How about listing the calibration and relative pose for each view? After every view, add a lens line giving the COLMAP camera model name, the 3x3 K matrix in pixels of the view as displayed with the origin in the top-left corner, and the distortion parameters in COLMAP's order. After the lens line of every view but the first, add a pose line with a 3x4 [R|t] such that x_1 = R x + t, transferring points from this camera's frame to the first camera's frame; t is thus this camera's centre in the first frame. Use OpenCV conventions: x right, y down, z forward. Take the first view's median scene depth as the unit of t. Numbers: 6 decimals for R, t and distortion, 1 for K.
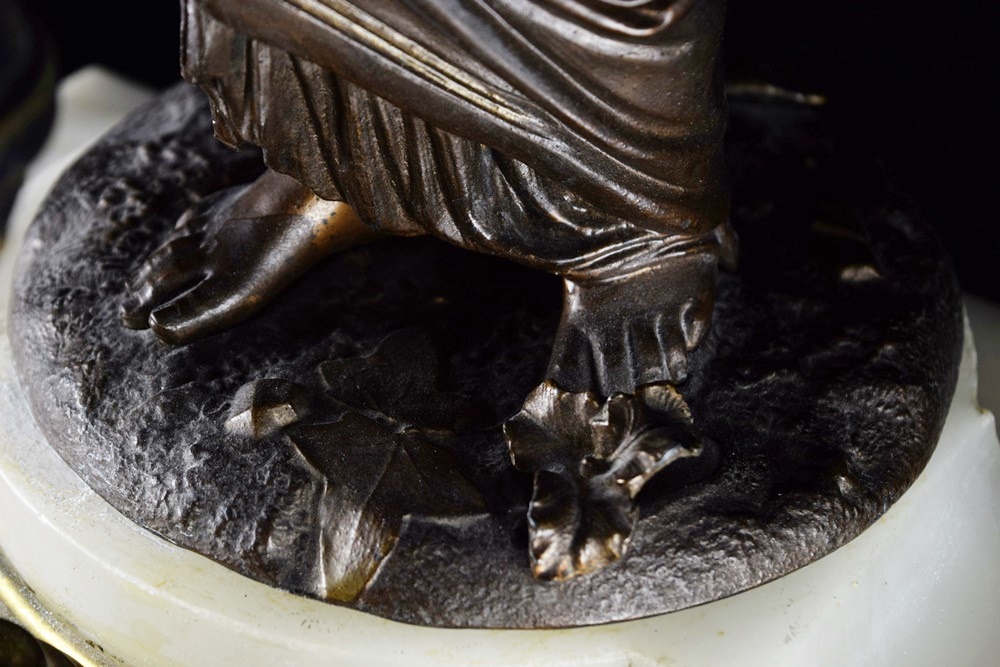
lens RADIAL K [[2032.2, 0, 500.0], [0, 2032.2, 333.5], [0, 0, 1]] dist [0.023840, 0.105216]
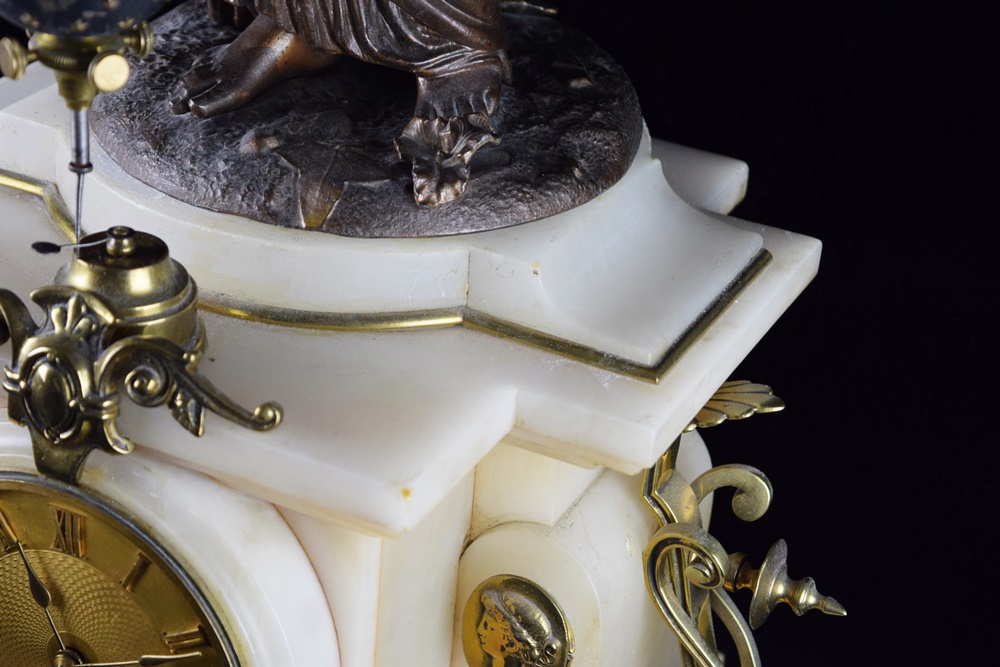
lens RADIAL K [[2259.1, 0, 500.0], [0, 2259.1, 333.5], [0, 0, 1]] dist [0.072865, 0.085671]
pose [[0.991404, -0.043771, 0.123295, -0.159858], [0.059613, 0.989996, -0.127886, 0.477475], [-0.116463, 0.134137, 0.984095, -0.991957]]
